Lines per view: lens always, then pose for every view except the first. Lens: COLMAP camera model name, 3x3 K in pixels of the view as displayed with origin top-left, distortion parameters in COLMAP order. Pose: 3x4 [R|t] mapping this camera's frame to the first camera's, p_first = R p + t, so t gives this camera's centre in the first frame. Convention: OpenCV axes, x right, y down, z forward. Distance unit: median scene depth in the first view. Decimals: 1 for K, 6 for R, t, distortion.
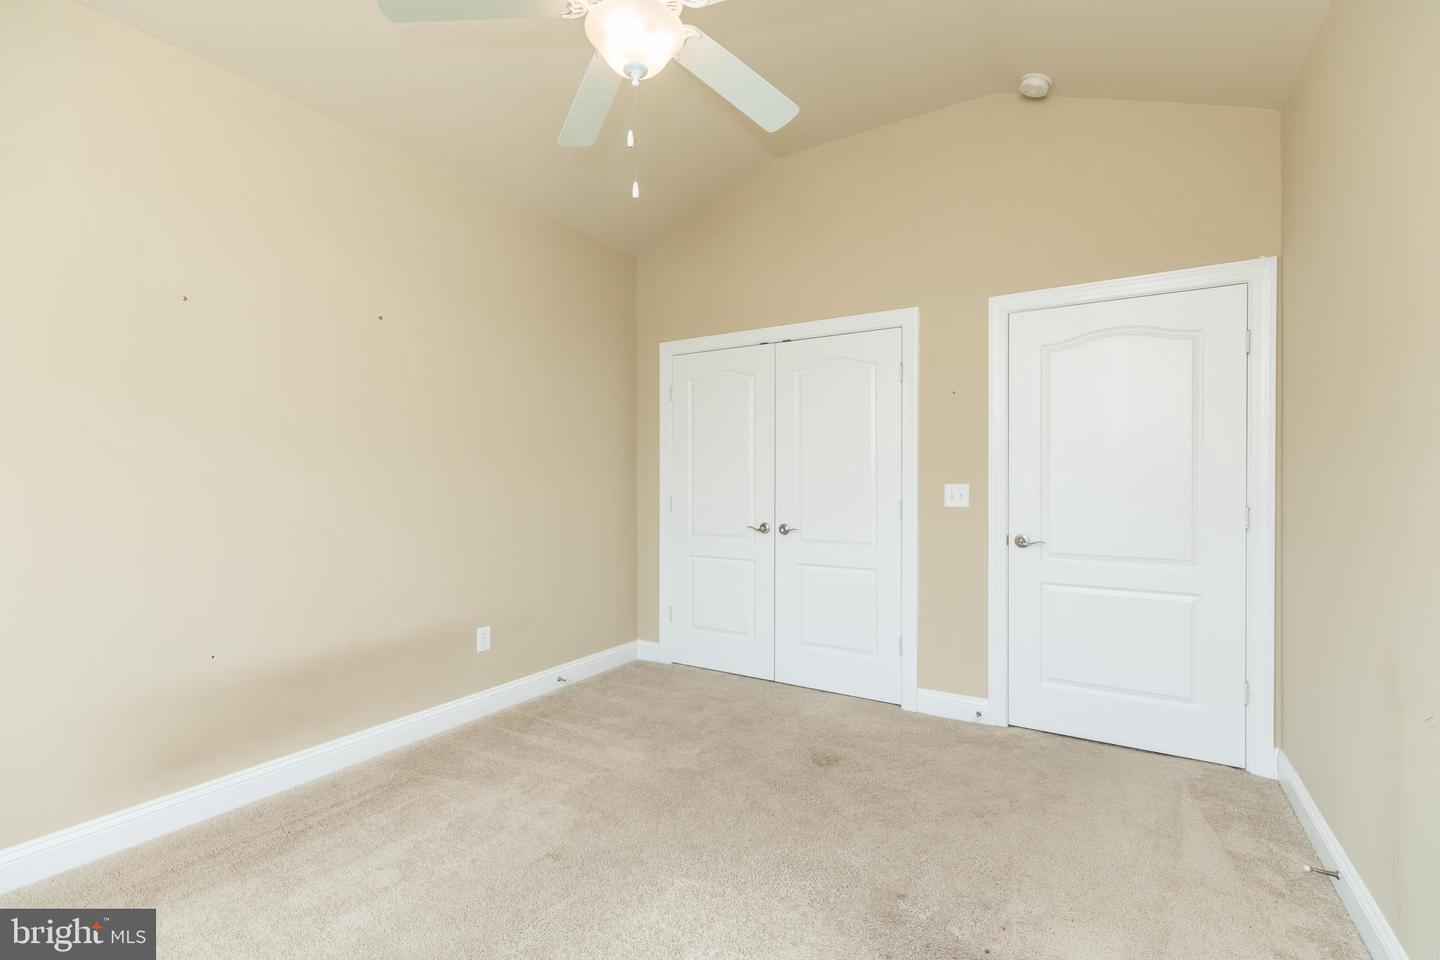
lens RADIAL K [[644.3, 0, 720.0], [0, 644.3, 480.0], [0, 0, 1]] dist [0.012826, -0.000039]
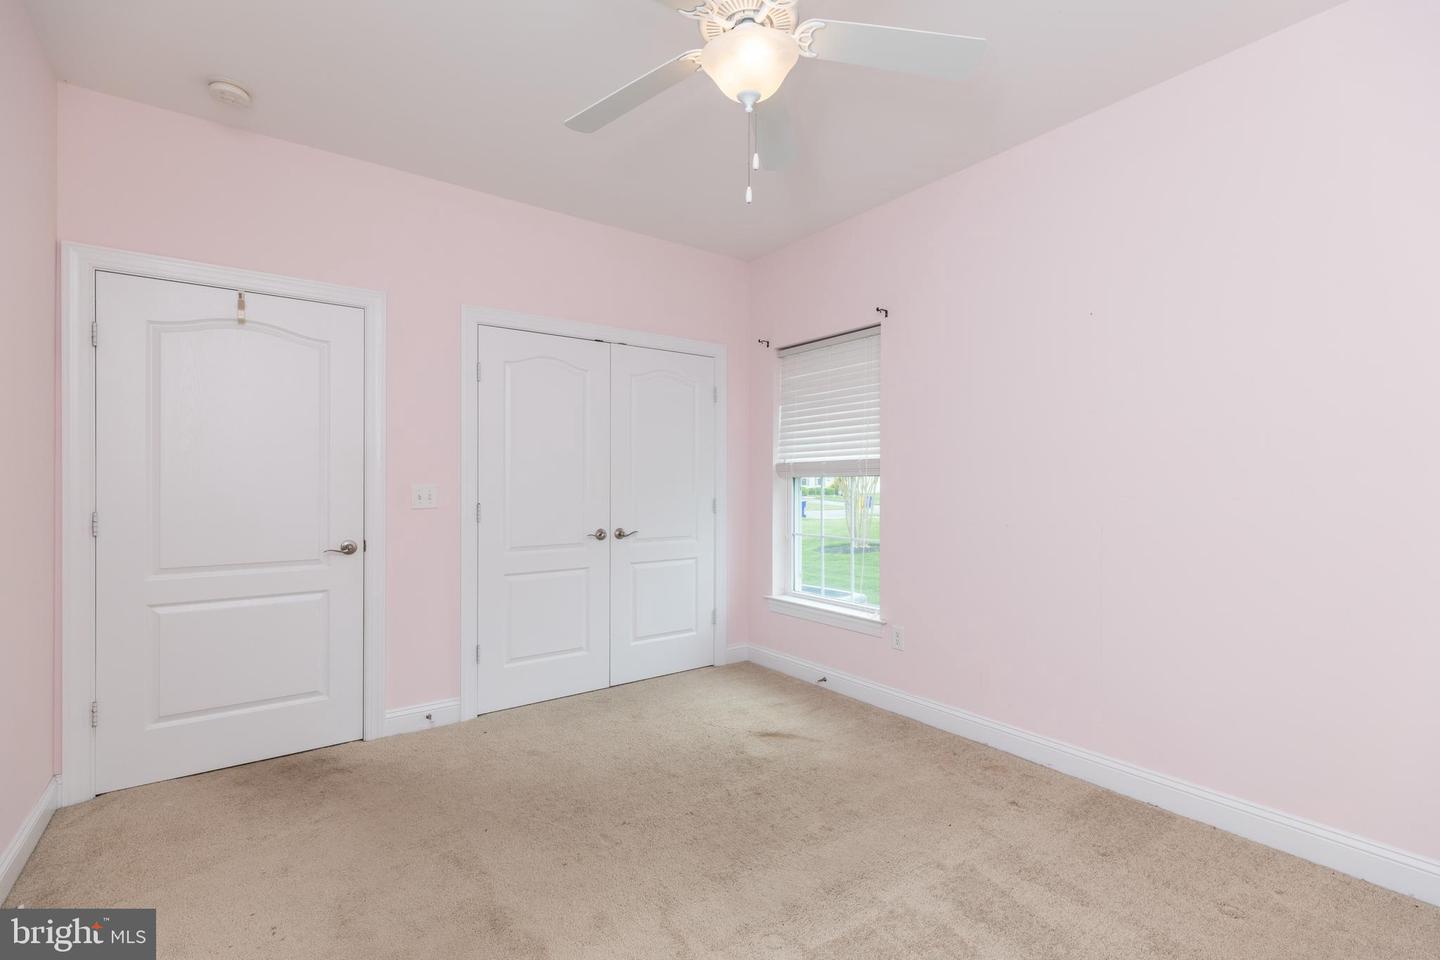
lens RADIAL K [[646.8, 0, 718.6], [0, 646.8, 483.5], [0, 0, 1]] dist [0.013800, 0.000270]
pose [[0.342533, -0.007454, 0.939476, -0.895242], [0.006803, 0.999962, 0.005454, -0.002384], [-0.939481, 0.004524, 0.342571, 0.579533]]
